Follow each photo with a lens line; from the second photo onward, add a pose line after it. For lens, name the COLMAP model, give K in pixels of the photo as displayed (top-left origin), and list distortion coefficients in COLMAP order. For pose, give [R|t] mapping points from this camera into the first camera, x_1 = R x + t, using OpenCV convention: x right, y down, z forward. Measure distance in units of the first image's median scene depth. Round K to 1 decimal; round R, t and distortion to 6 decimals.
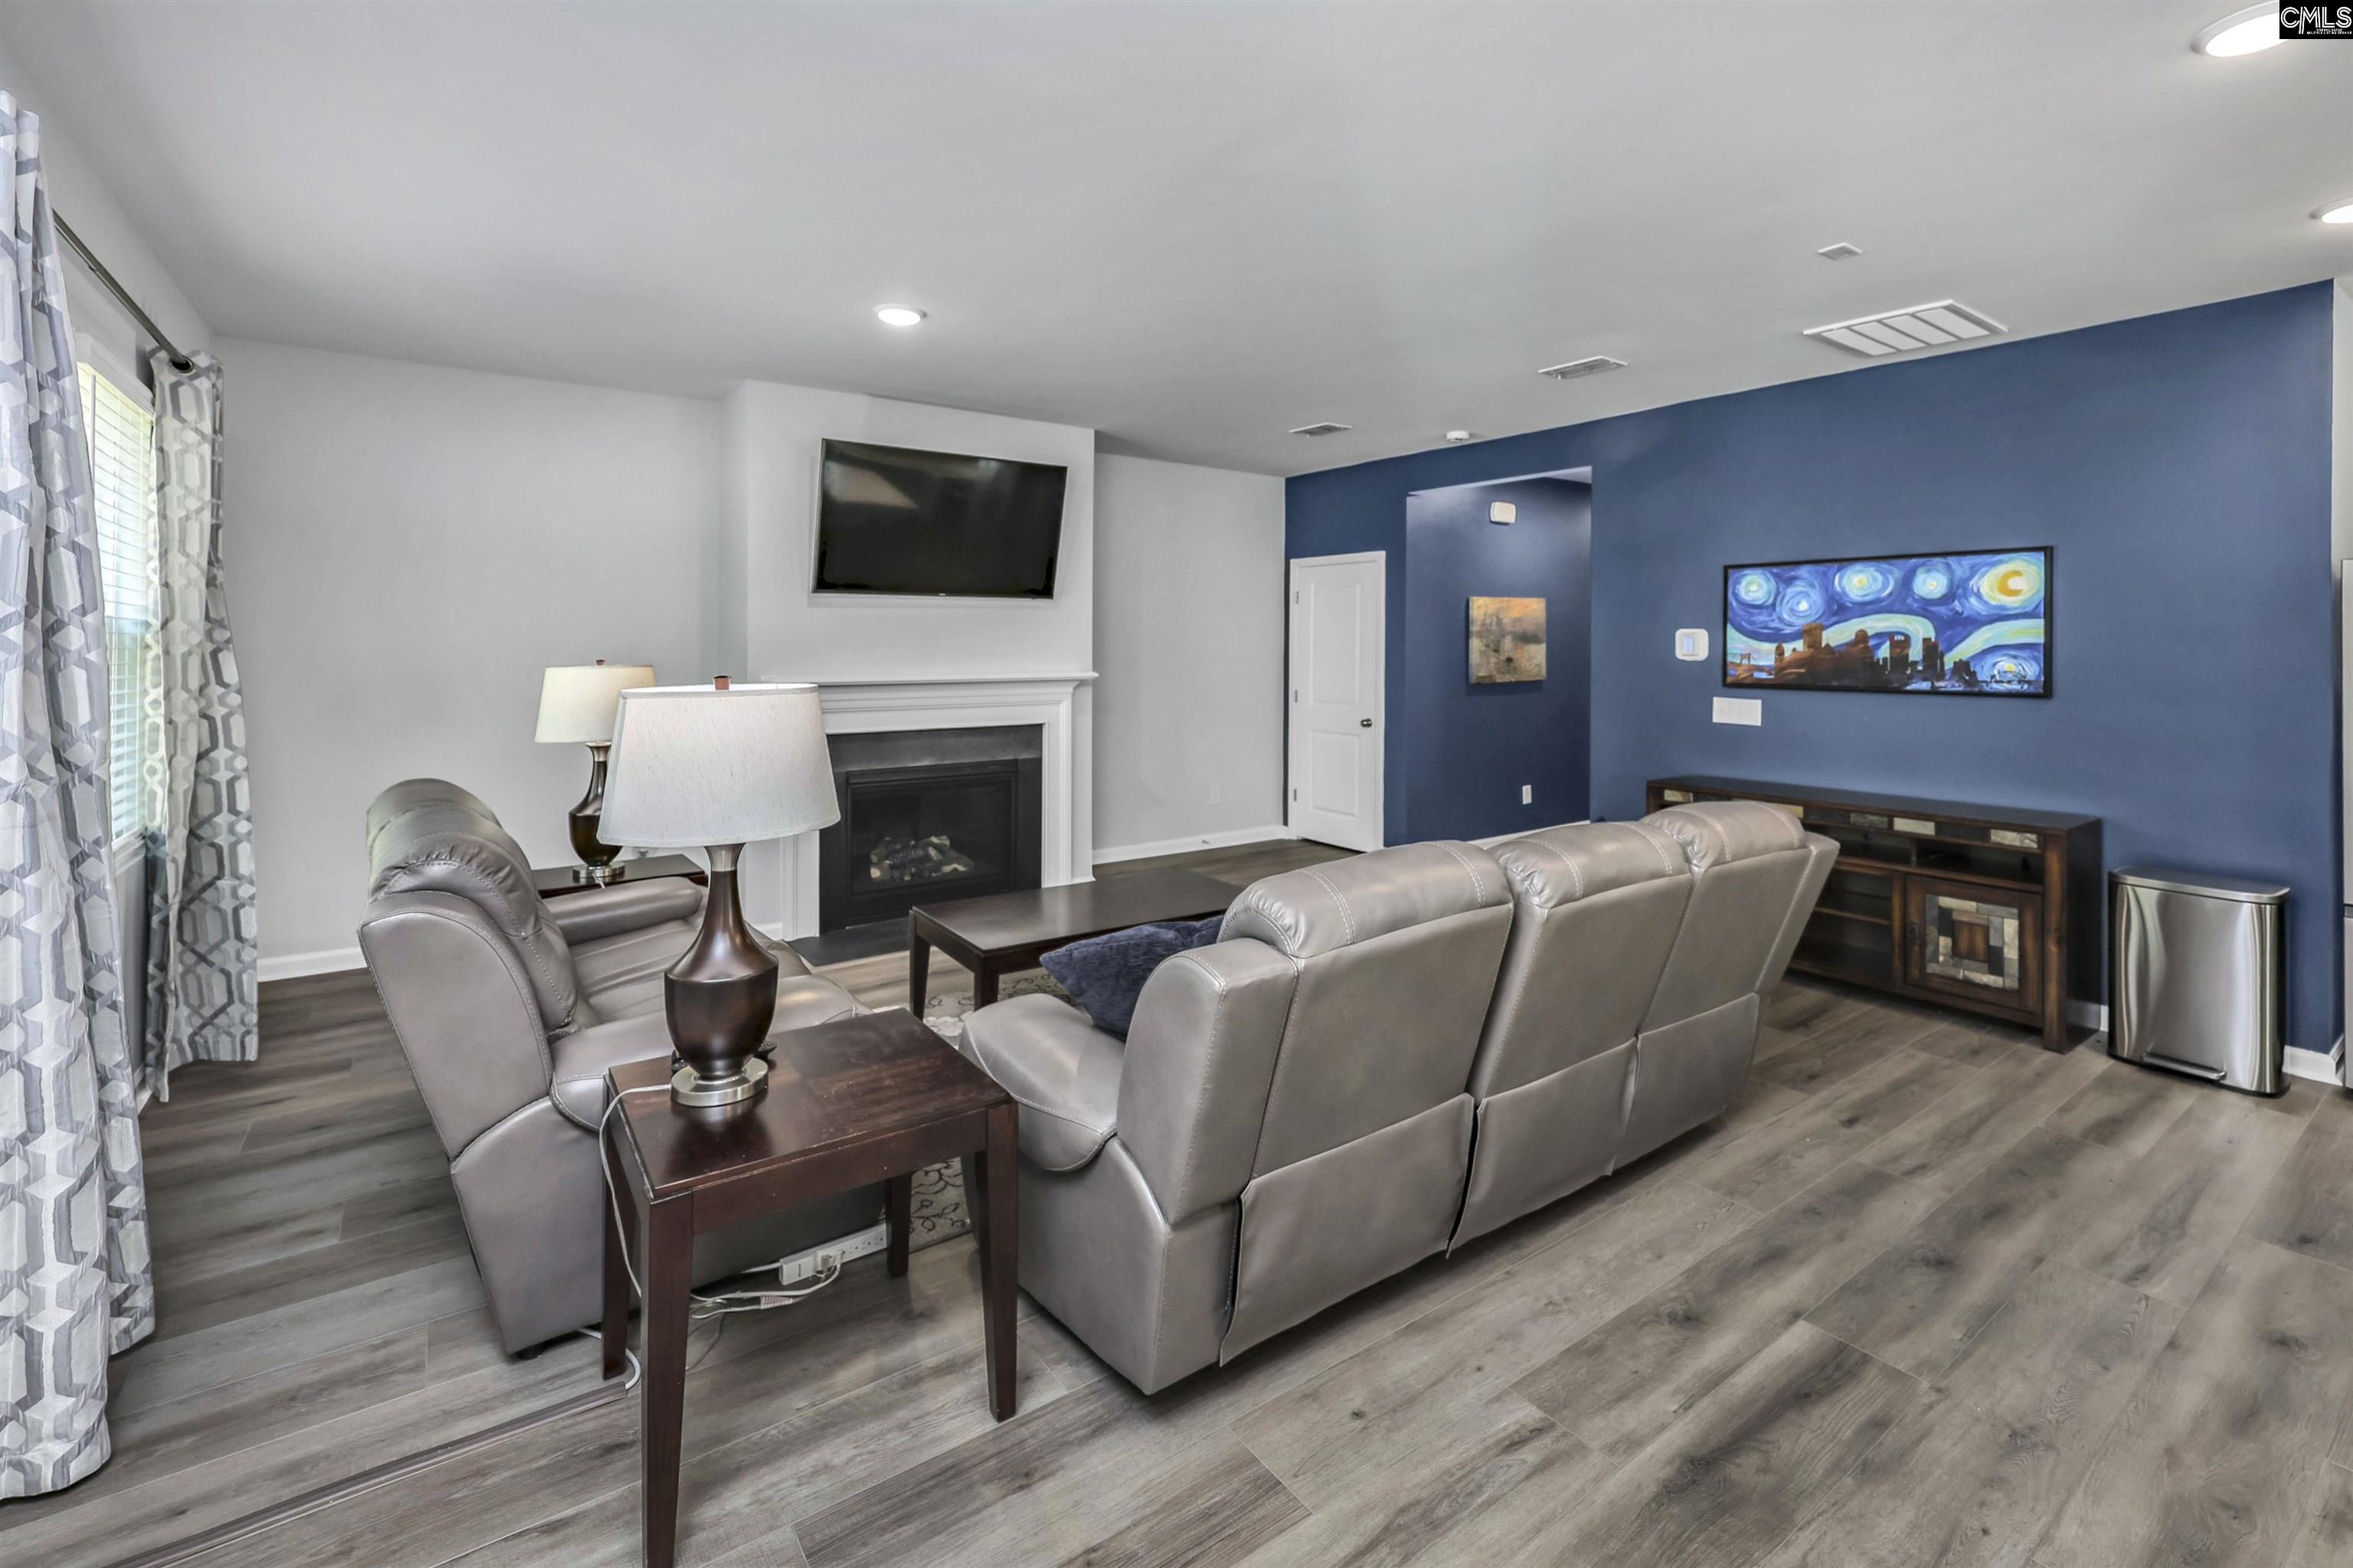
lens RADIAL K [[1020.3, 0, 1150.3], [0, 1020.3, 658.0], [0, 0, 1]] dist [0.003674, -0.000345]
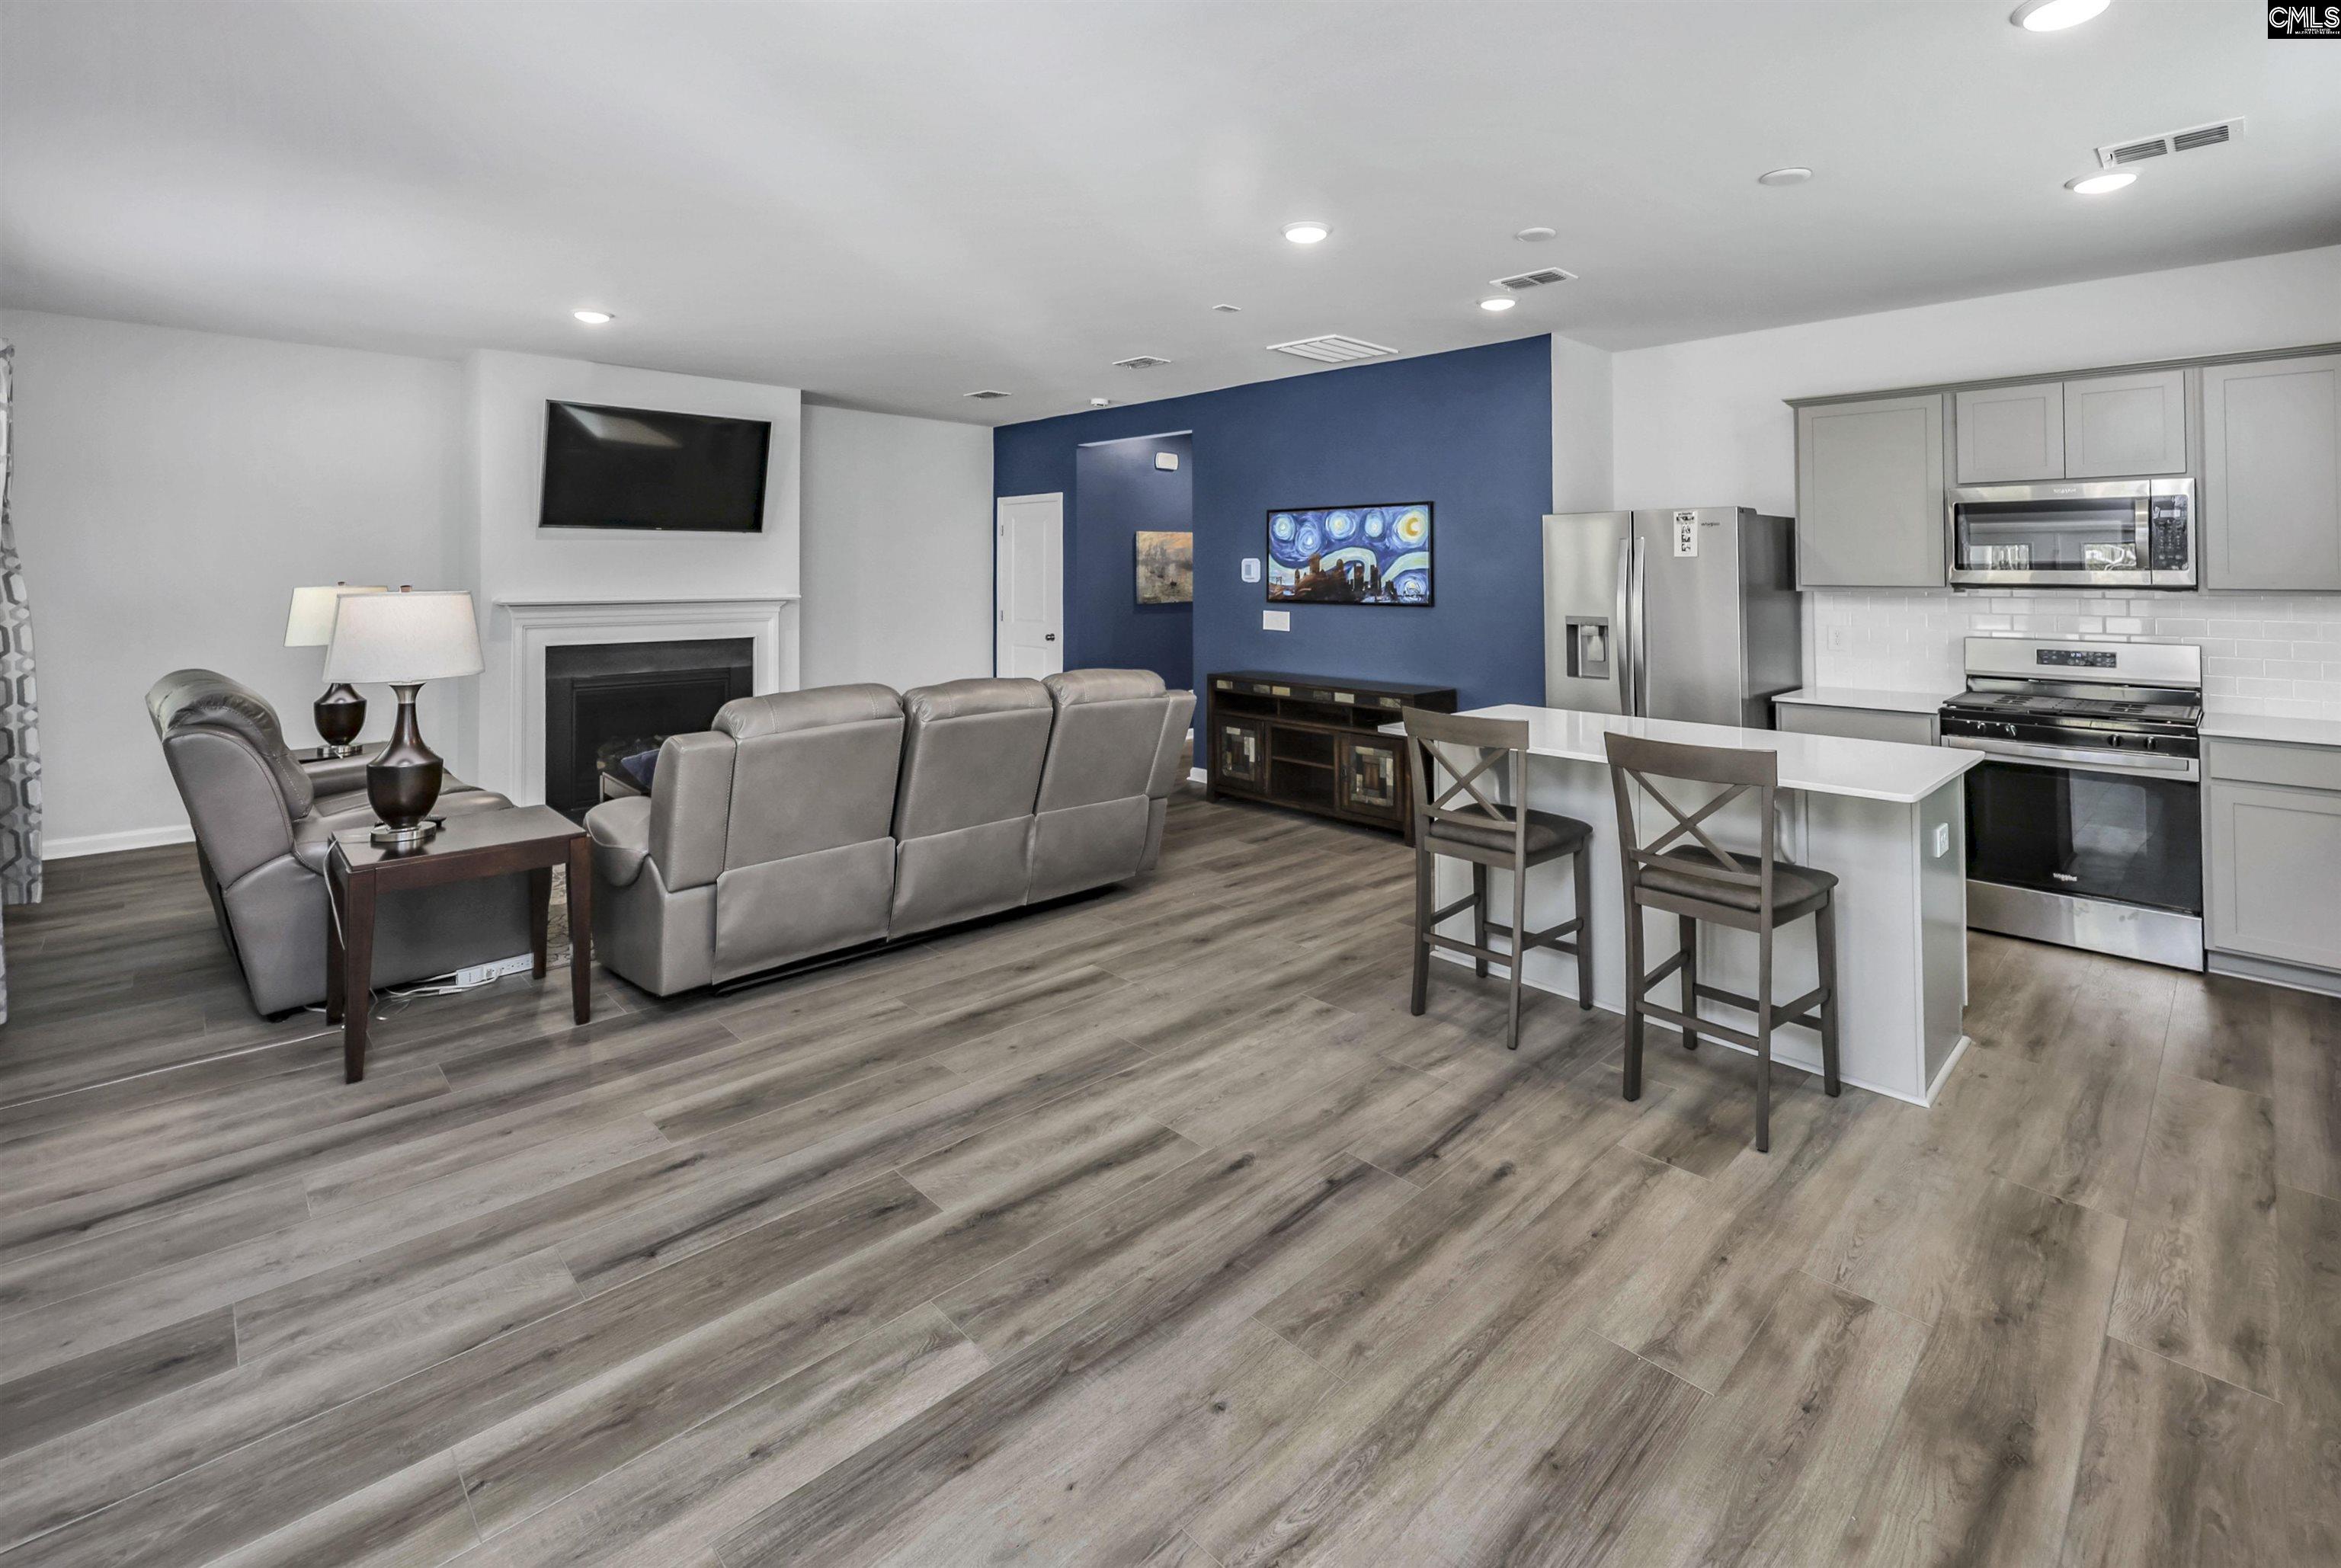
lens RADIAL K [[1087.3, 0, 1141.3], [0, 1087.3, 574.5], [0, 0, 1]] dist [0.000701, 0.000342]
pose [[0.992682, -0.000716, 0.120759, 0.266977], [0.002251, 0.999918, -0.012583, 0.011253], [-0.120740, 0.012763, 0.992602, -0.433676]]
